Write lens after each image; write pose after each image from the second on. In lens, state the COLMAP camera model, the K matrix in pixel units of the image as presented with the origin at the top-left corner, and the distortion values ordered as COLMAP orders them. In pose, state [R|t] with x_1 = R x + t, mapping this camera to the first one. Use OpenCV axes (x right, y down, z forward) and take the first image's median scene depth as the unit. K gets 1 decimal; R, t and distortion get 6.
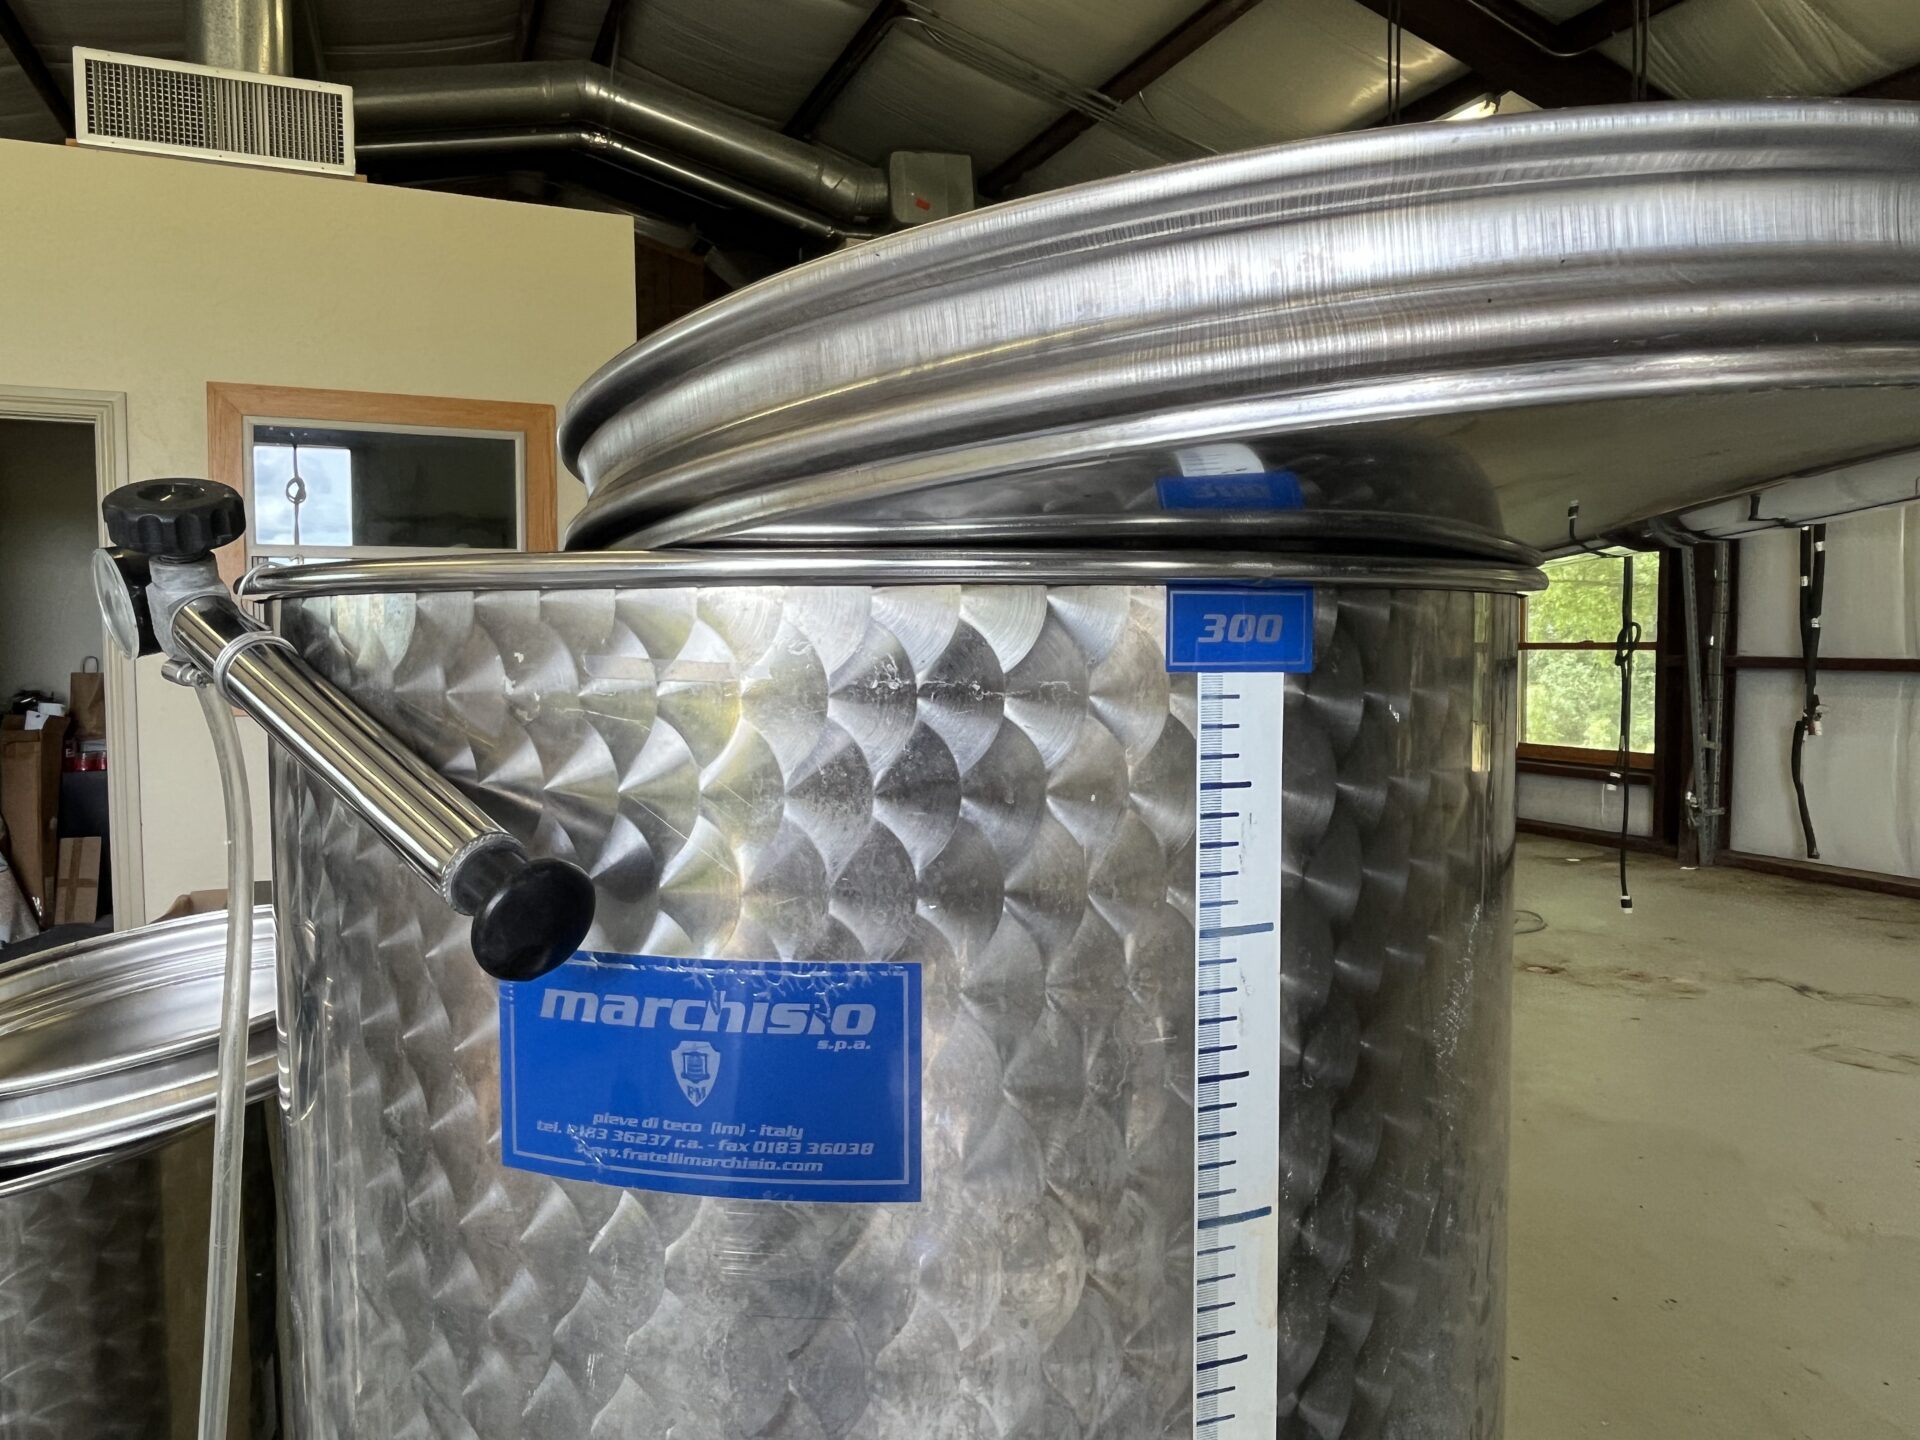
lens RADIAL K [[1331.7, 0, 960.0], [0, 1331.7, 720.0], [0, 0, 1]] dist [-0.034213, 0.000888]
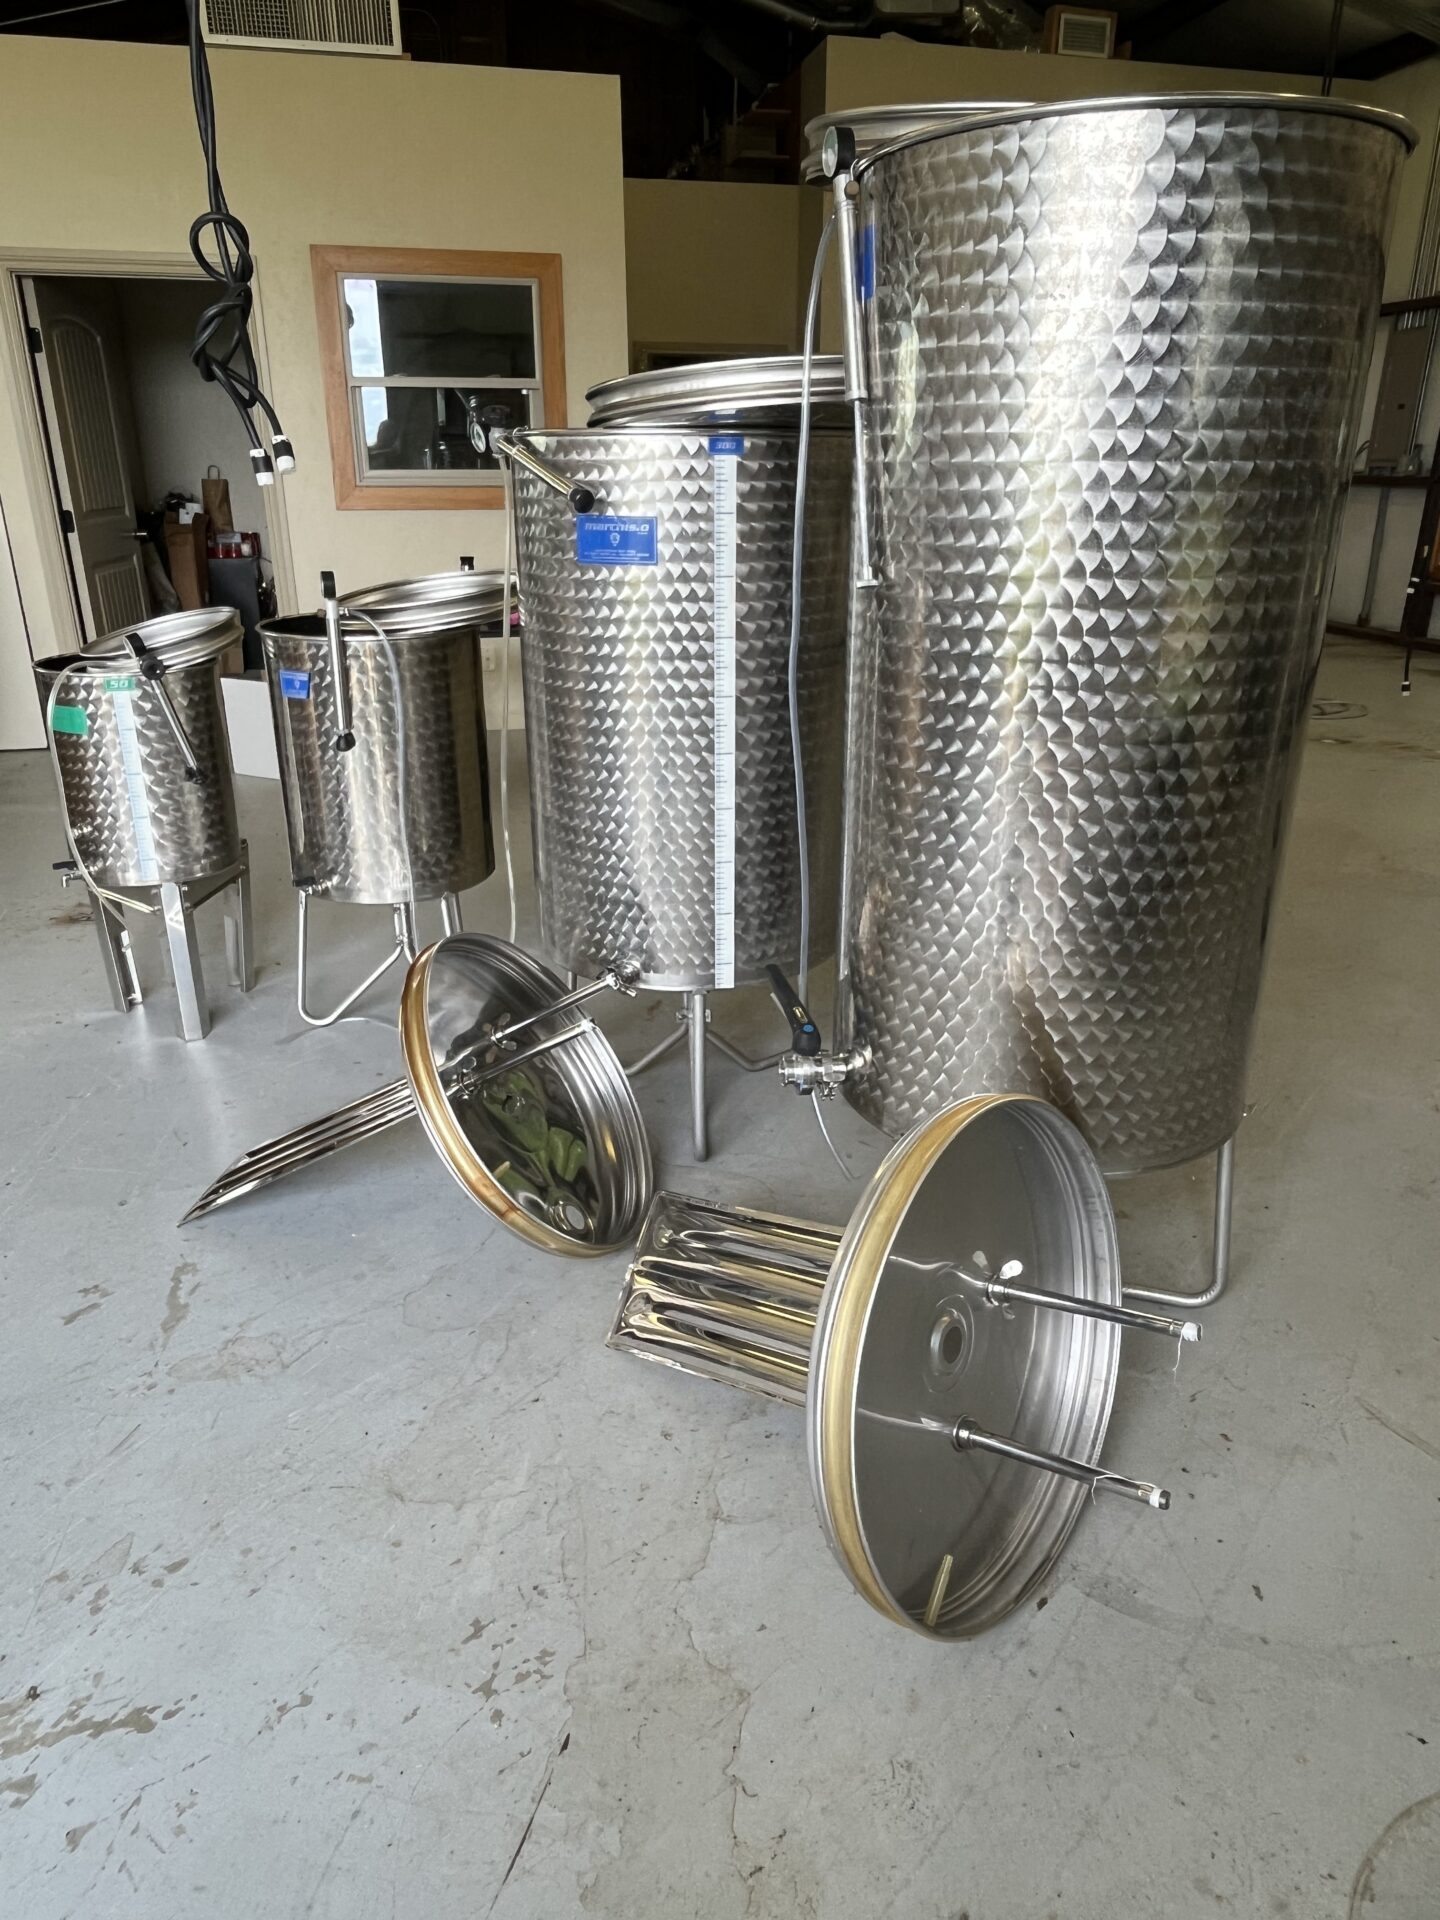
lens RADIAL K [[1273.9, 0, 720.0], [0, 1273.9, 960.0], [0, 0, 1]] dist [0.001772, 0.001379]
pose [[0.984271, 0.069779, -0.162298, 0.107845], [-0.016165, 0.950409, 0.310583, 0.027002], [0.175922, -0.303074, 0.936588, -0.390480]]
